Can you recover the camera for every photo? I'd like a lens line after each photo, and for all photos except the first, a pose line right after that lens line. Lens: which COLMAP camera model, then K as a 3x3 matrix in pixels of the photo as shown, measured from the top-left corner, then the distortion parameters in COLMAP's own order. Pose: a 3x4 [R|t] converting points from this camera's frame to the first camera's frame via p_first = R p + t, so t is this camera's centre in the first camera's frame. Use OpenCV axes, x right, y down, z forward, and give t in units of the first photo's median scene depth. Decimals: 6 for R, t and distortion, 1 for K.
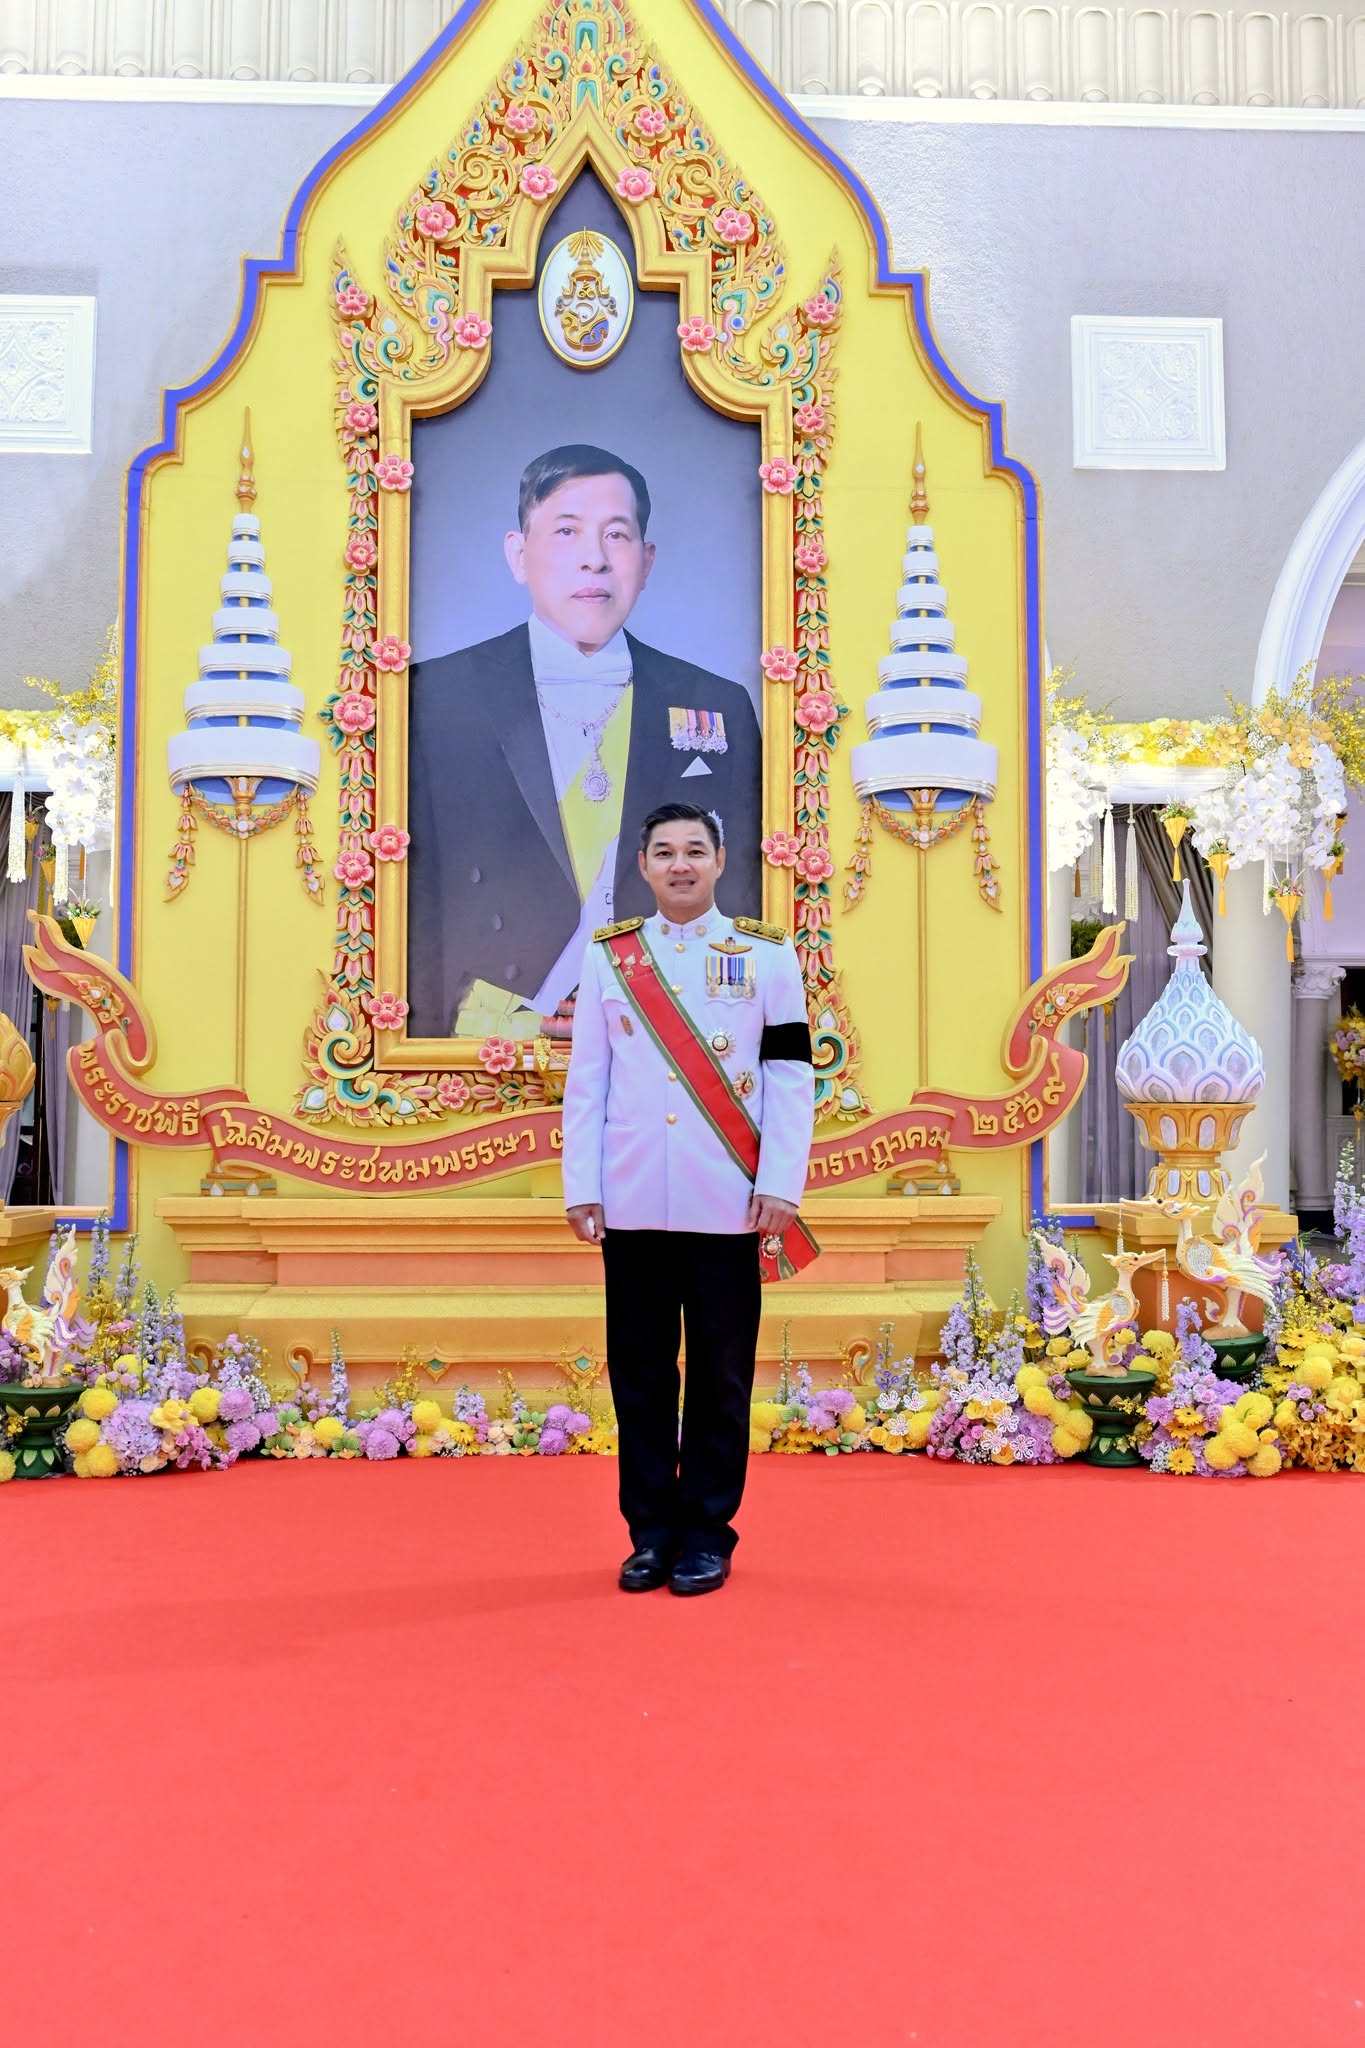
lens RADIAL K [[1857.1, 0, 688.8], [0, 1857.1, 1008.2], [0, 0, 1]] dist [-0.009739, -0.008745]
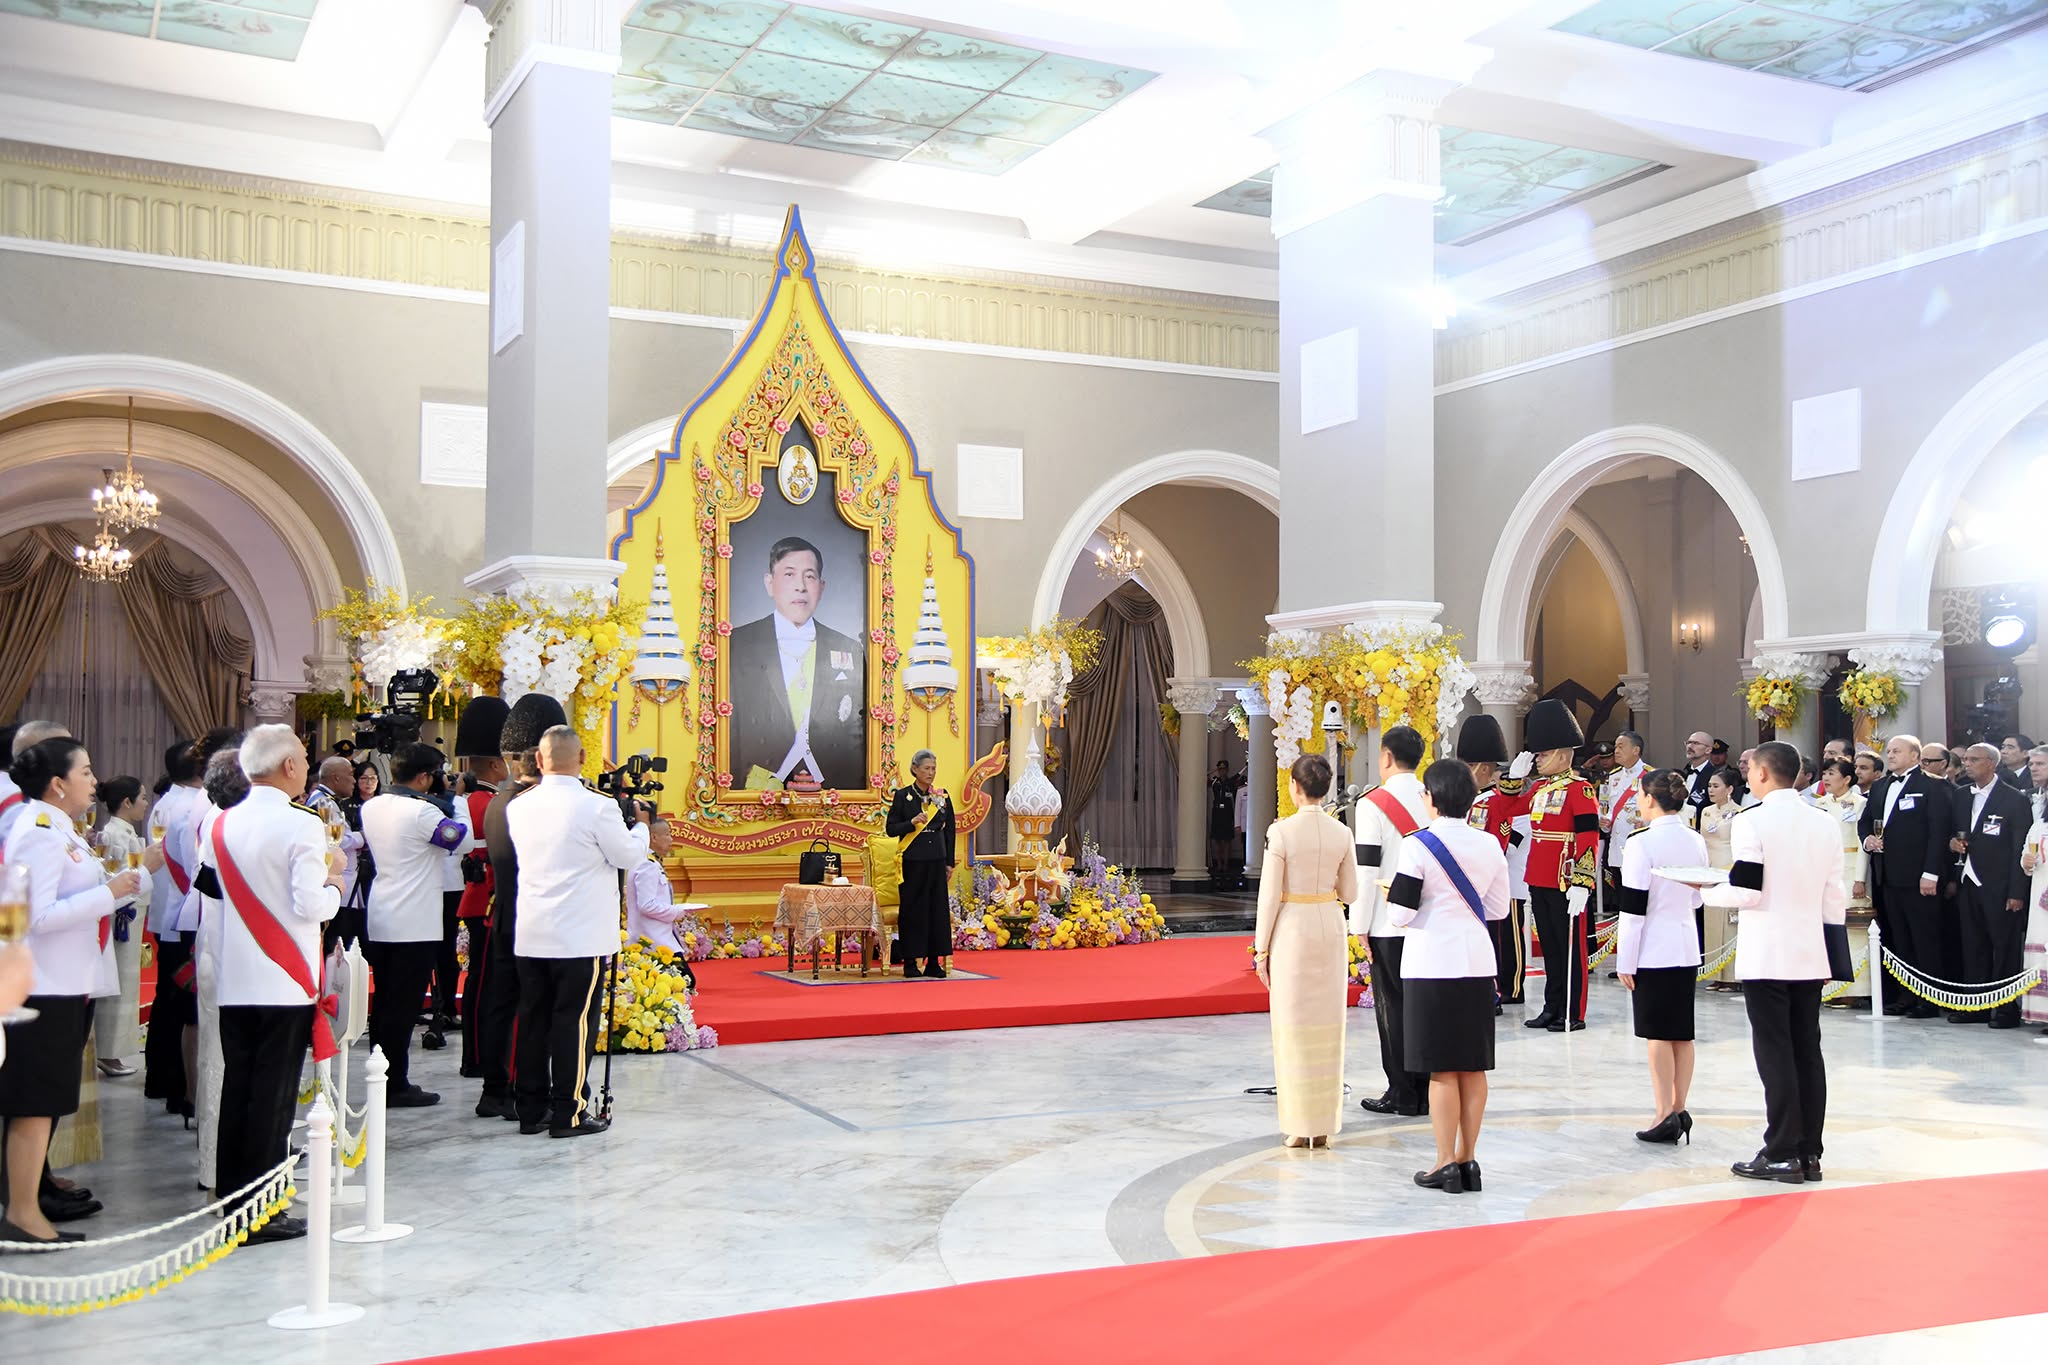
lens RADIAL K [[1857.1, 0, 1024.0], [0, 1857.1, 682.5], [0, 0, 1]] dist [-0.009739, -0.008745]
pose [[0.921419, 0.019978, 0.388057, -0.730362], [-0.021829, 0.999762, 0.000362, -0.131263], [-0.387958, -0.008804, 0.921635, -1.342789]]
